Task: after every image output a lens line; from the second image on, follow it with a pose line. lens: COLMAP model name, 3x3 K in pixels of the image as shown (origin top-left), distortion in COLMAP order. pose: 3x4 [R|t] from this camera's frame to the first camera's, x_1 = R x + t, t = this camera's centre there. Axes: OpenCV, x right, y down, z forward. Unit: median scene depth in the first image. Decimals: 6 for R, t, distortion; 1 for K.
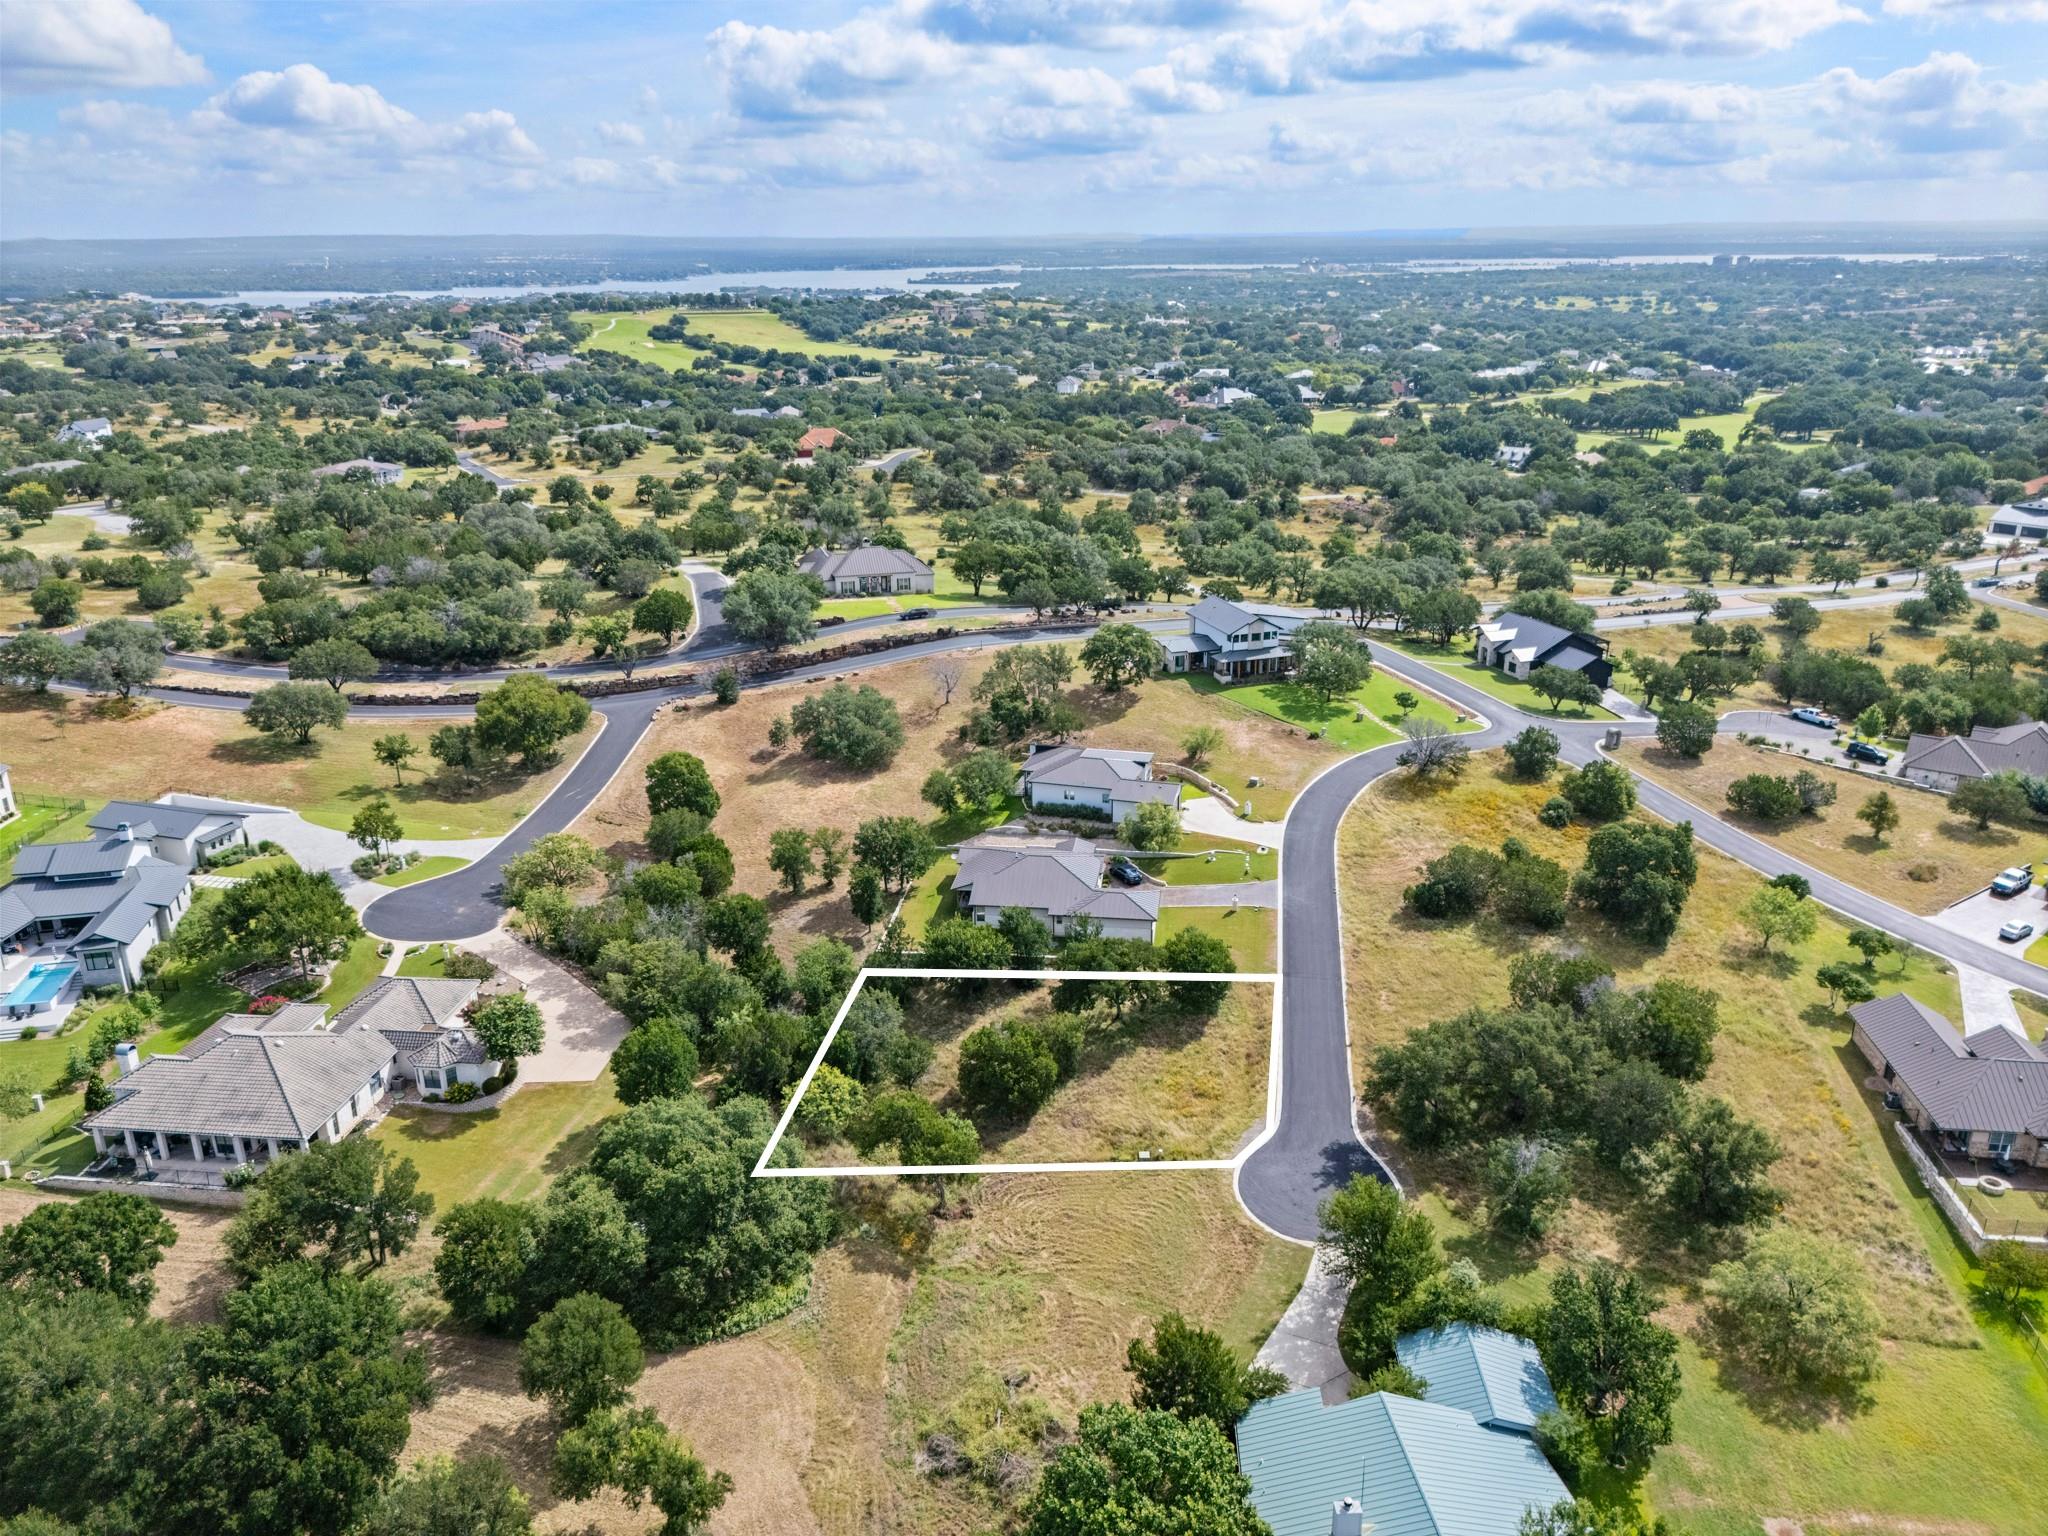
lens RADIAL K [[1504.4, 0, 1026.6], [0, 1504.4, 766.8], [0, 0, 1]] dist [0.073265, -0.069311]
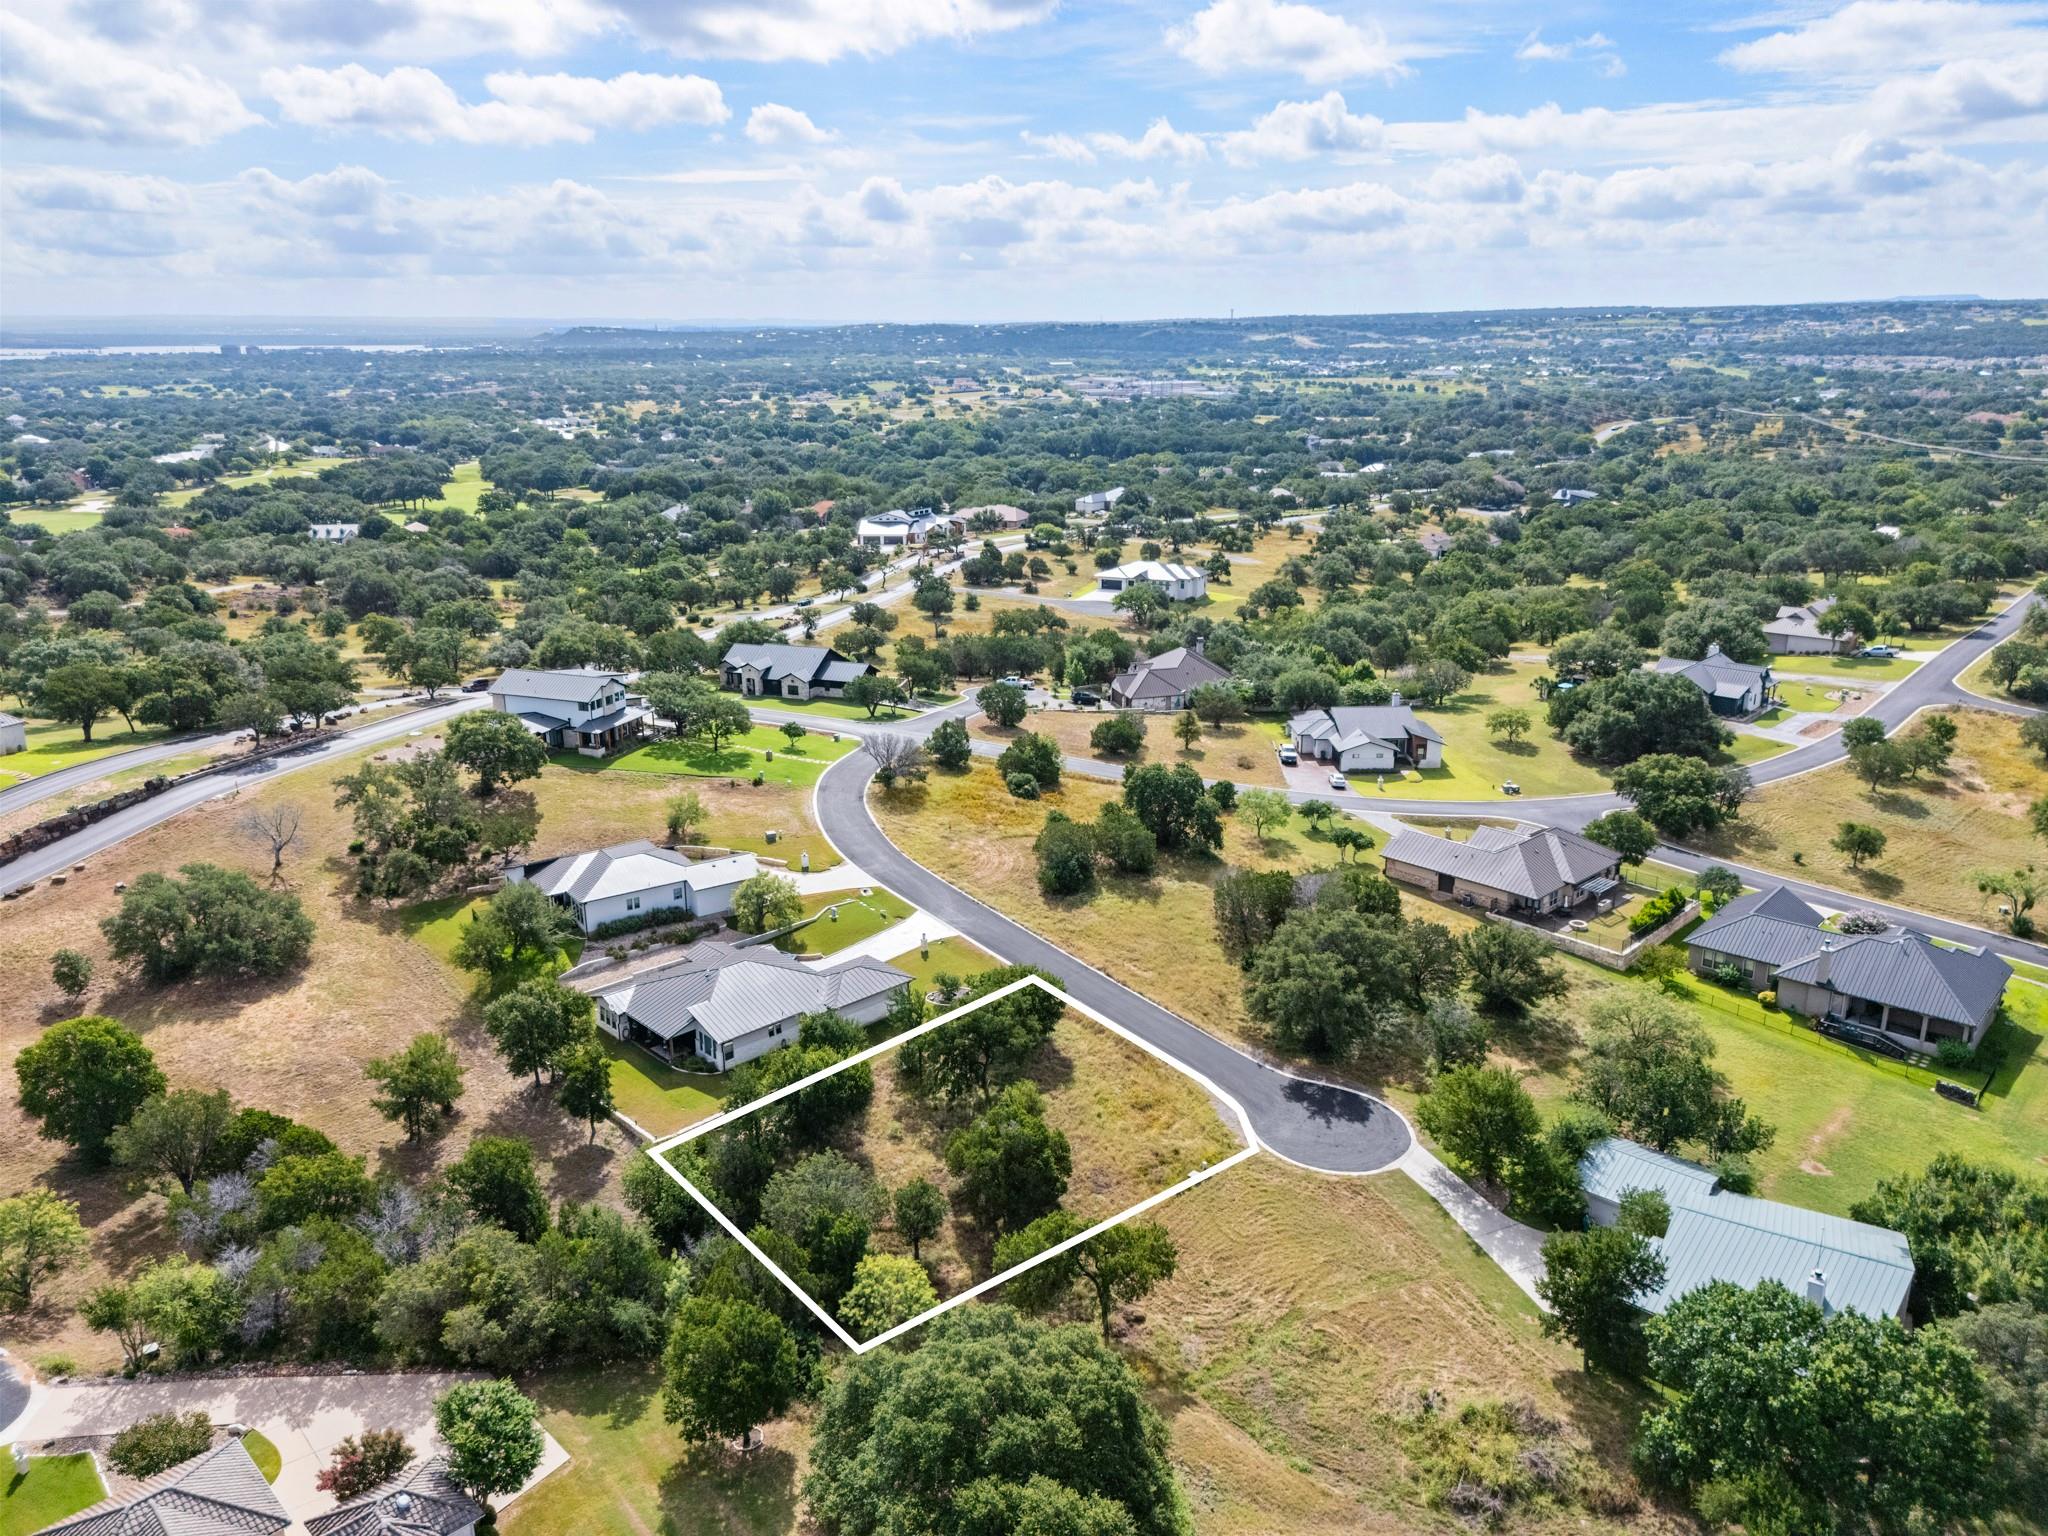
lens RADIAL K [[1504.4, 0, 1027.1], [0, 1504.4, 781.8], [0, 0, 1]] dist [0.073265, -0.069311]
pose [[0.629661, -0.223544, 0.744013, -0.302032], [0.257797, 0.963562, 0.071334, -0.033678], [-0.732849, 0.146888, 0.664347, 0.203097]]
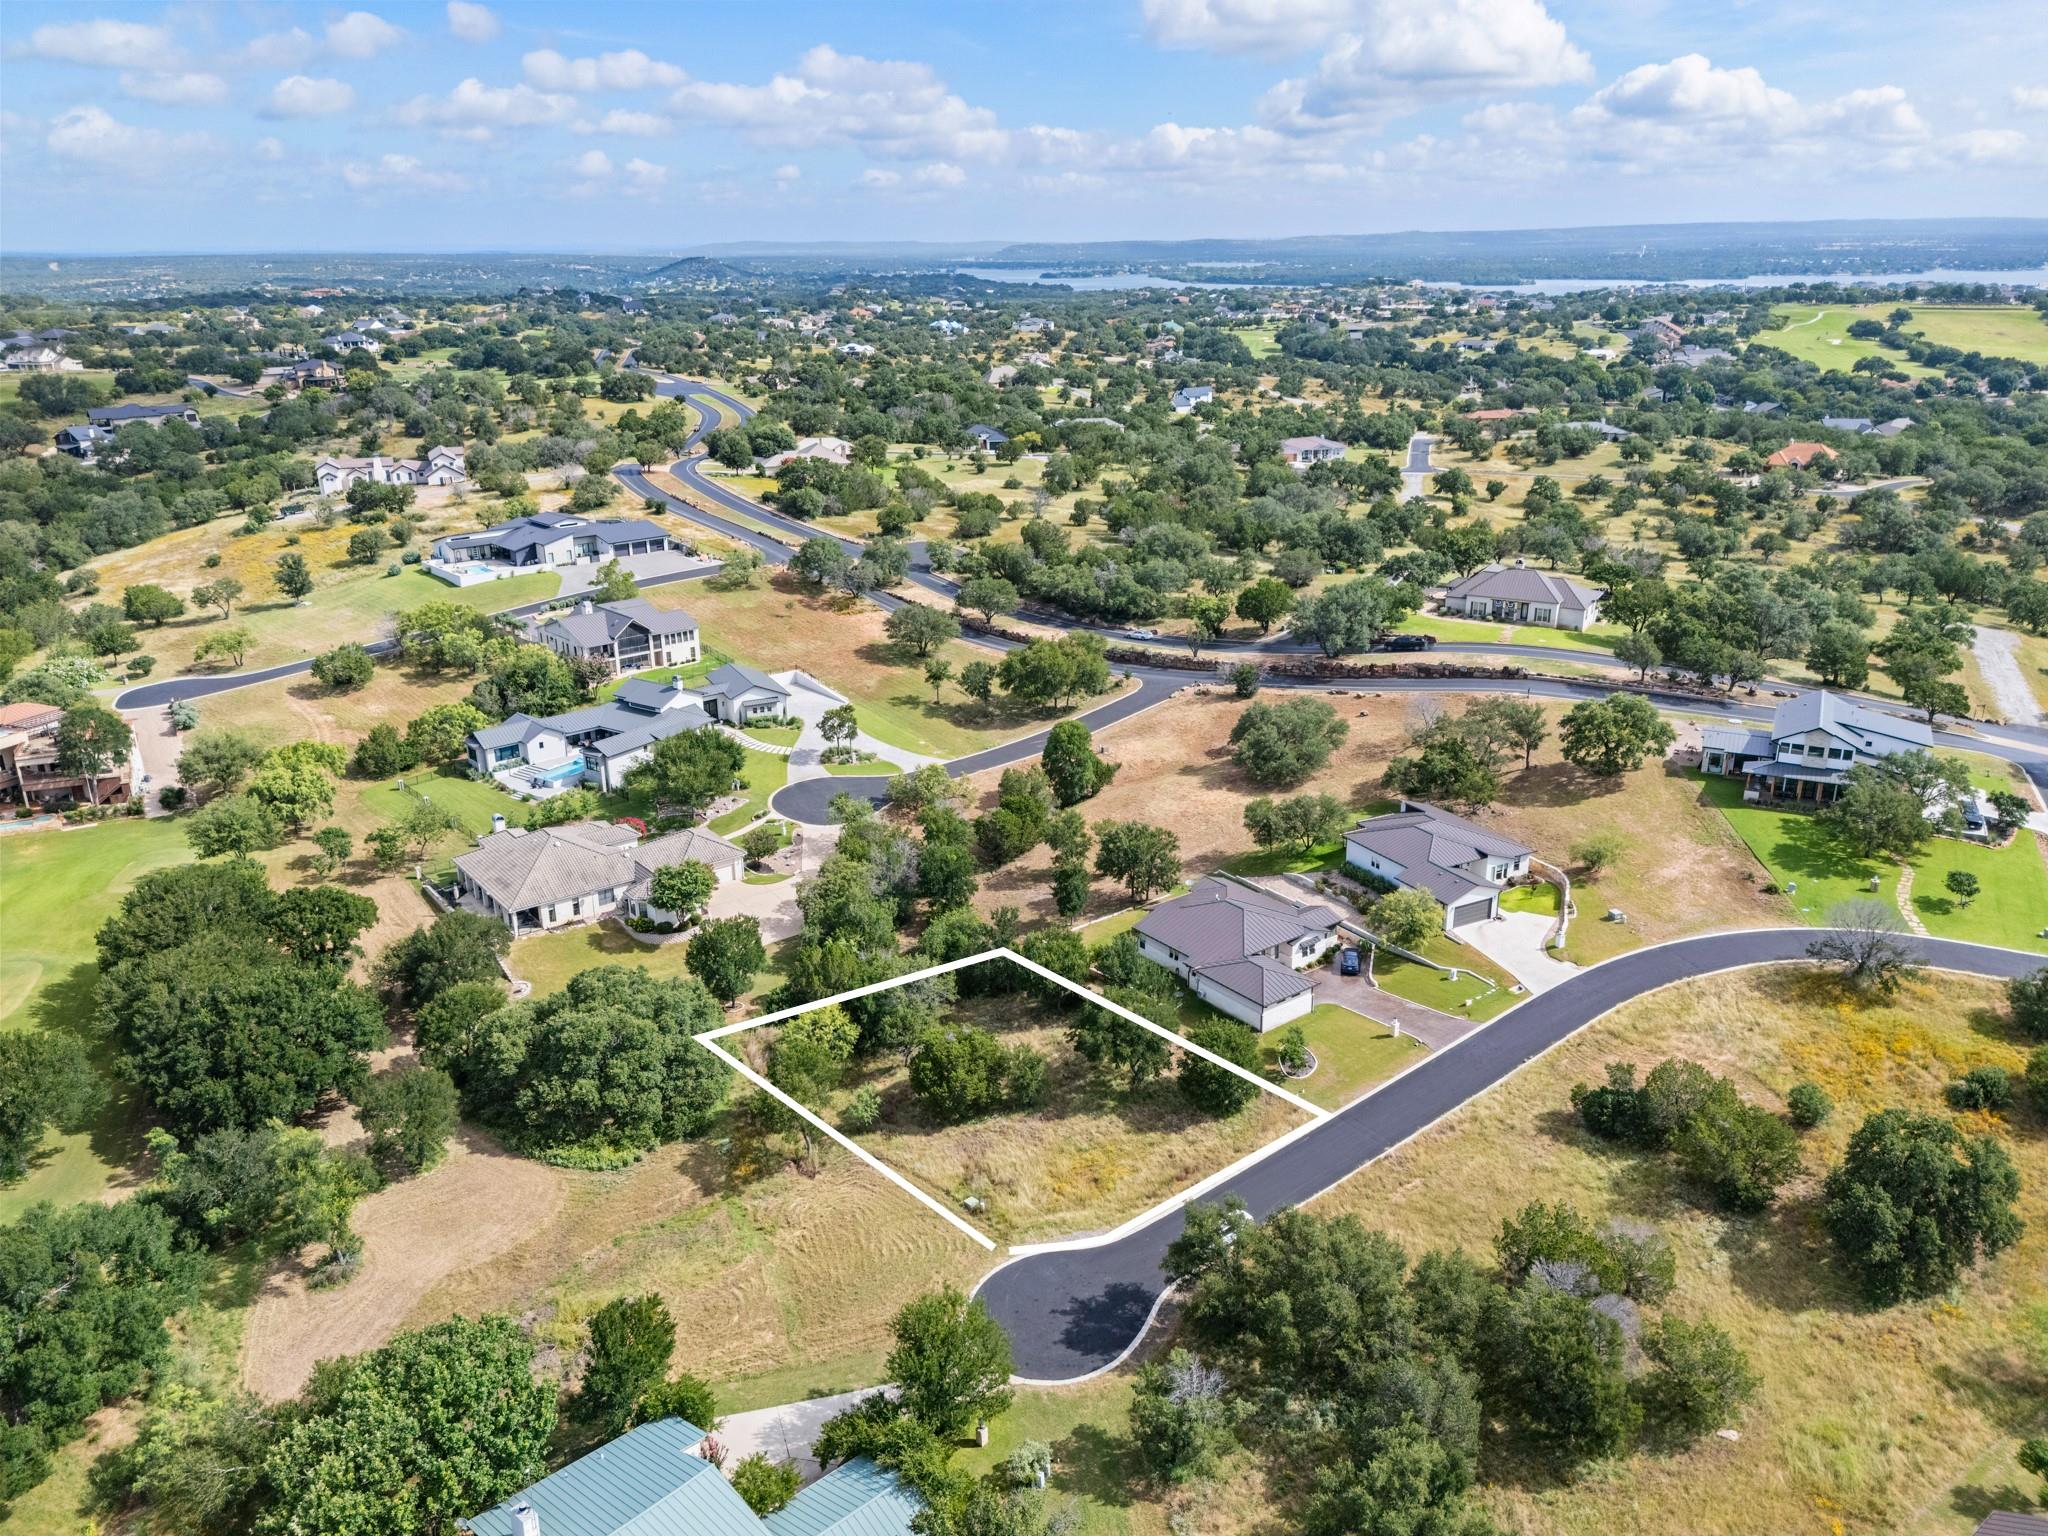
lens RADIAL K [[1504.4, 0, 1028.3], [0, 1504.4, 780.8], [0, 0, 1]] dist [0.073265, -0.069311]
pose [[0.703929, 0.240395, -0.668352, 0.324929], [-0.230437, 0.967379, 0.105247, -0.051458], [0.671851, 0.079926, 0.736362, 0.146423]]
